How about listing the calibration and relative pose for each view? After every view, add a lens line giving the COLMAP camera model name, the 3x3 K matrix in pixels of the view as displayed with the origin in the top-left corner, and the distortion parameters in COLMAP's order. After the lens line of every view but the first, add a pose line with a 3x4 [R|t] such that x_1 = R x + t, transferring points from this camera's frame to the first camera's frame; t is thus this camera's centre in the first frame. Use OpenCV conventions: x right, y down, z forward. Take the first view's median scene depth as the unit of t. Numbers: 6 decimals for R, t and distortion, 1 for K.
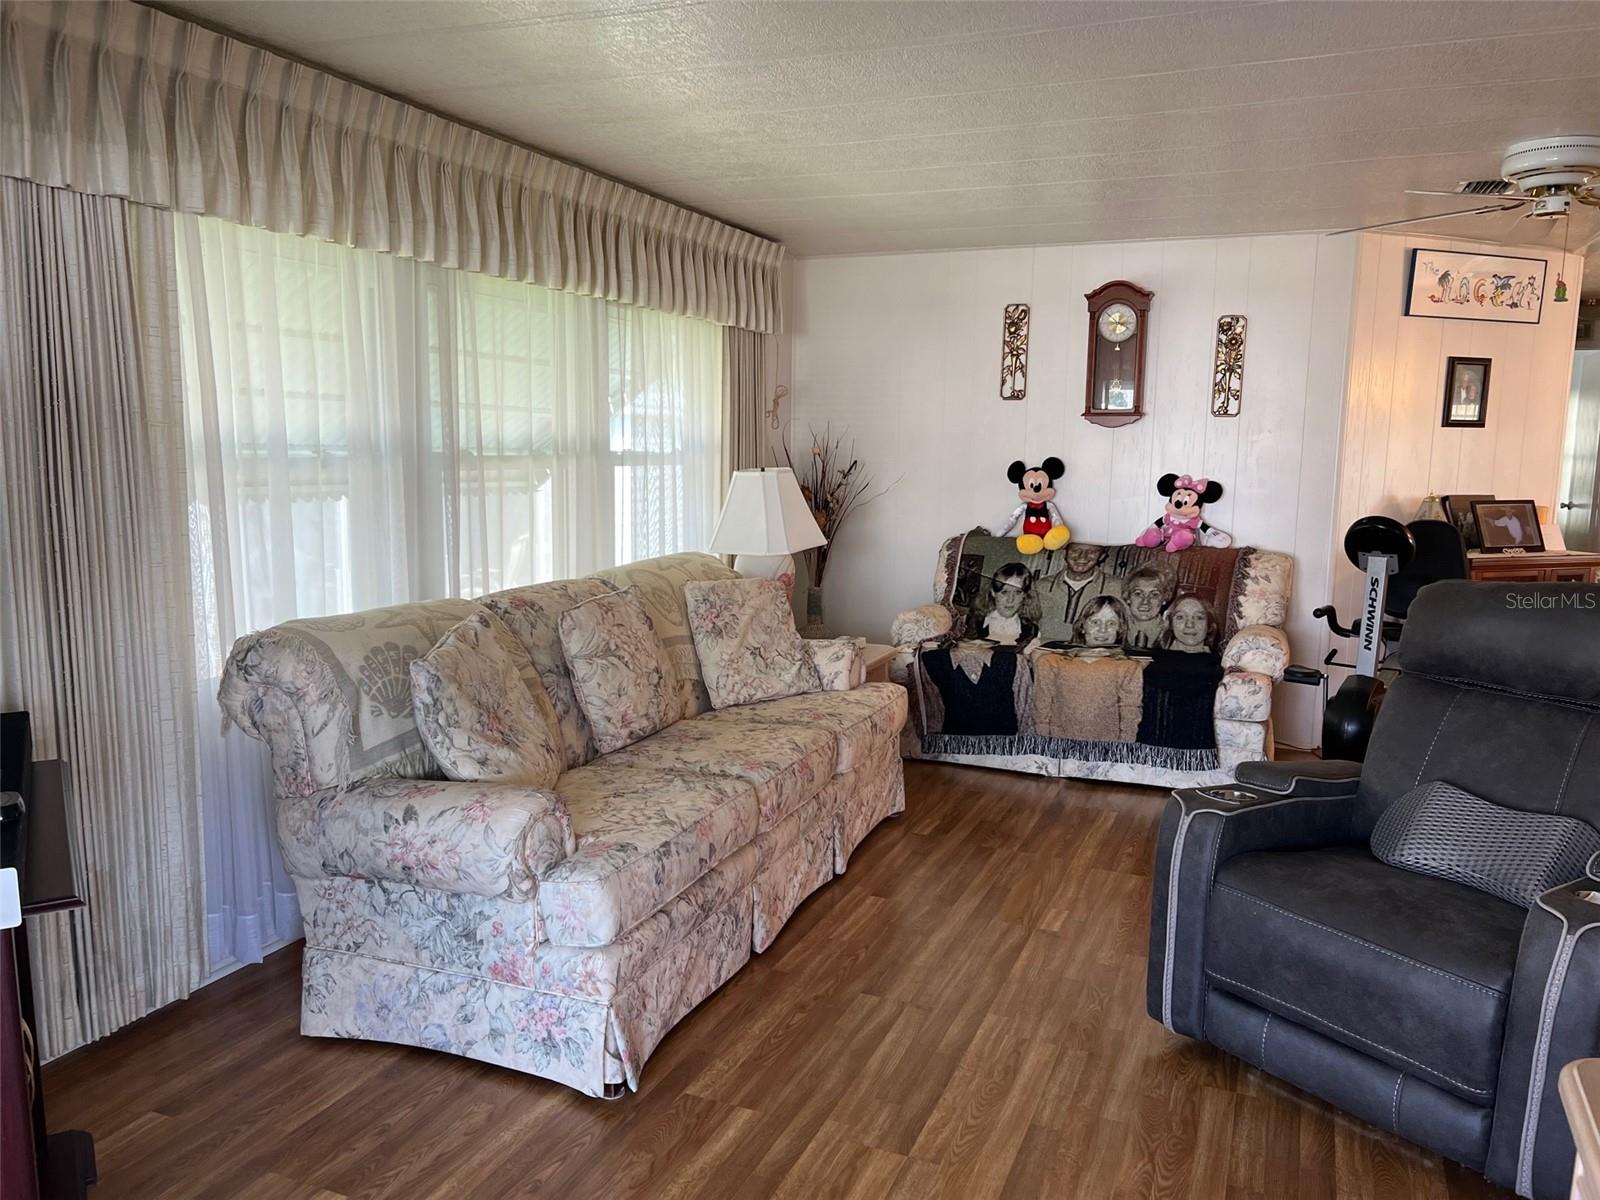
lens RADIAL K [[1205.9, 0, 785.8], [0, 1205.9, 607.8], [0, 0, 1]] dist [0.063120, -0.067542]
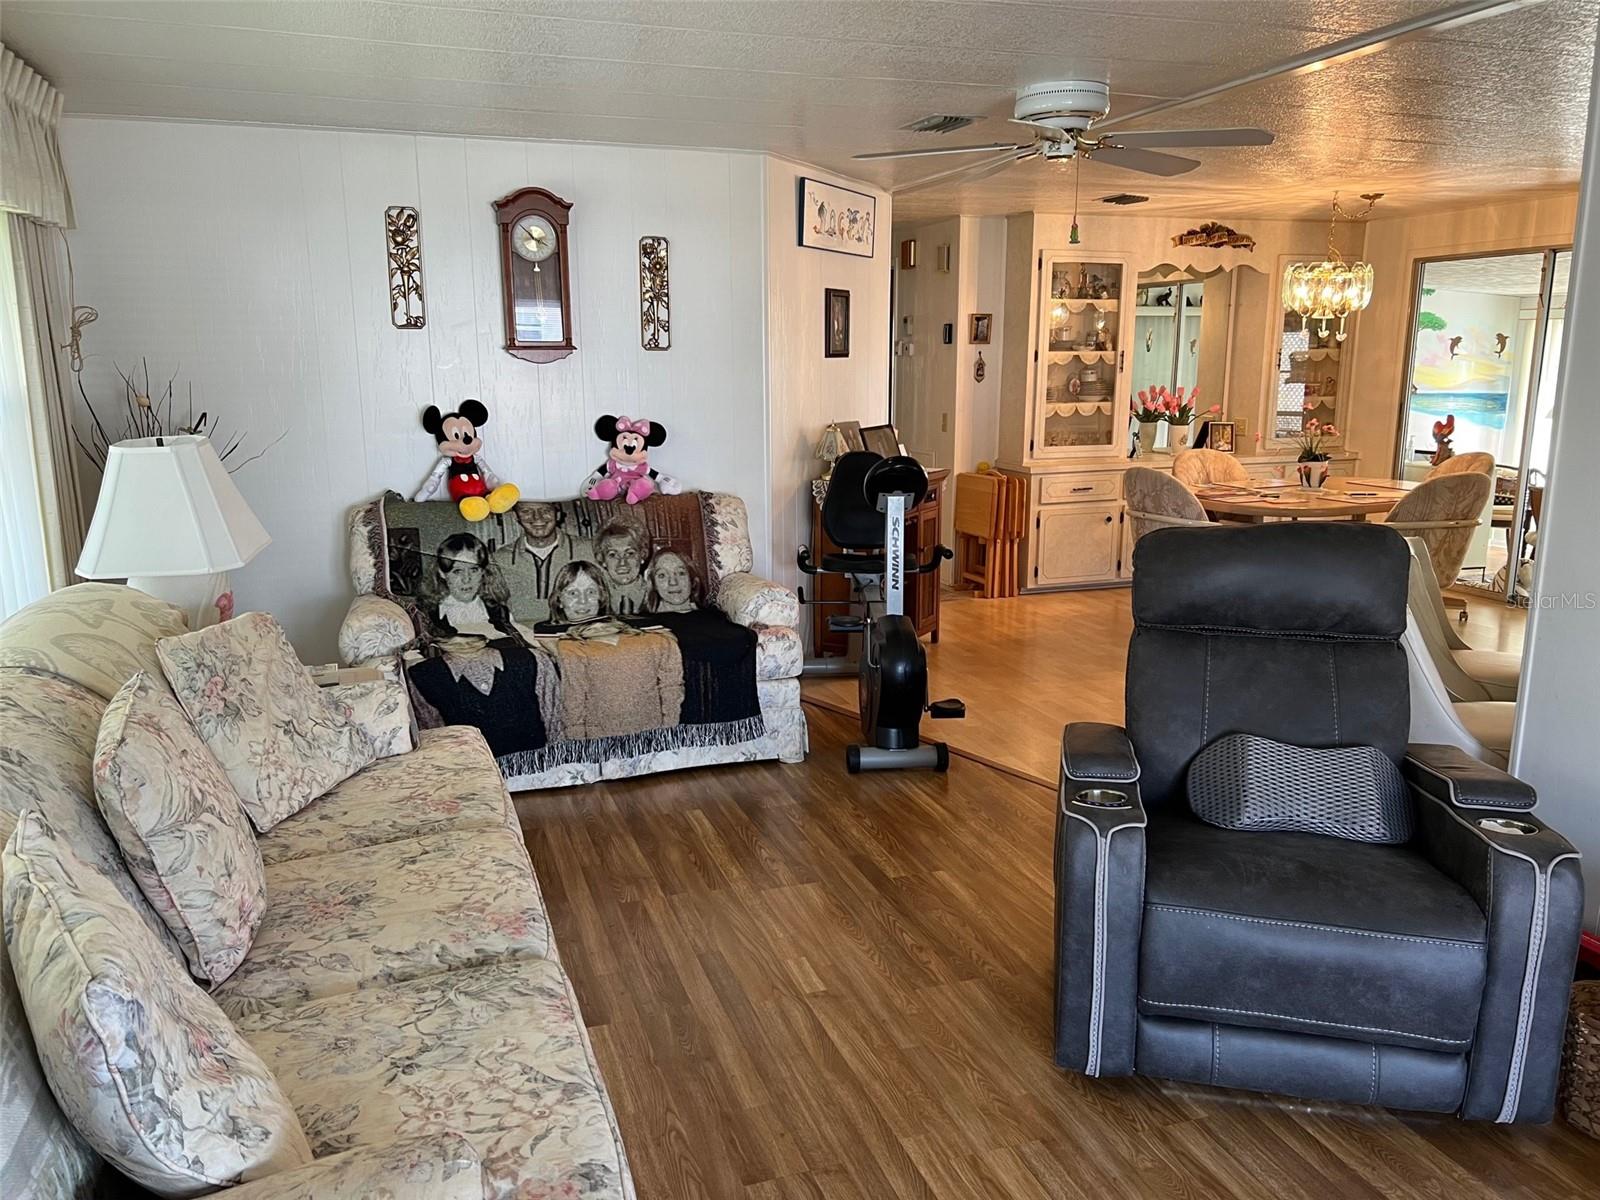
lens RADIAL K [[1205.9, 0, 791.5], [0, 1205.9, 609.2], [0, 0, 1]] dist [0.063120, -0.067542]
pose [[0.745124, -0.155384, 0.648573, -0.191366], [0.108520, 0.987768, 0.111973, -0.057170], [-0.658038, -0.013051, 0.752871, 0.251975]]
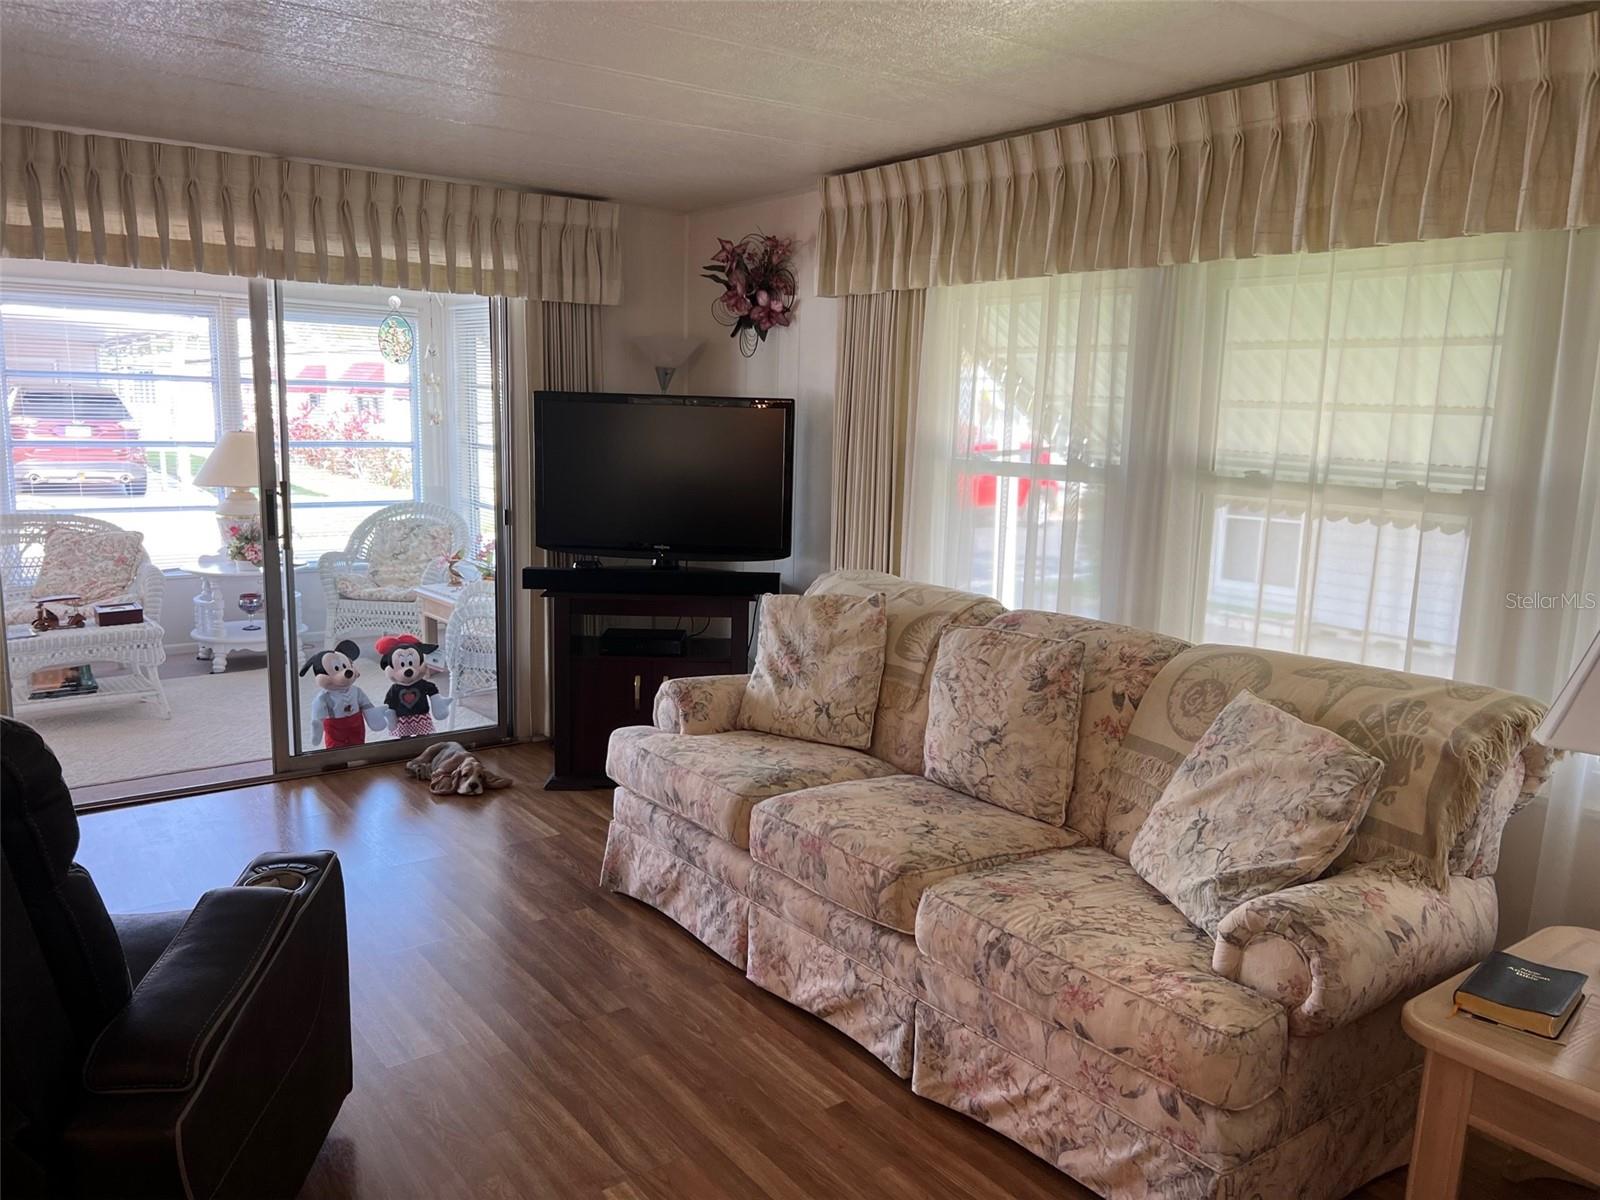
lens RADIAL K [[1205.9, 0, 800.9], [0, 1205.9, 602.8], [0, 0, 1]] dist [0.063120, -0.067542]
pose [[-0.497839, 0.121814, -0.858672, 0.455645], [-0.154987, 0.961653, 0.226281, -0.137649], [0.853308, 0.245735, -0.459869, 0.854202]]
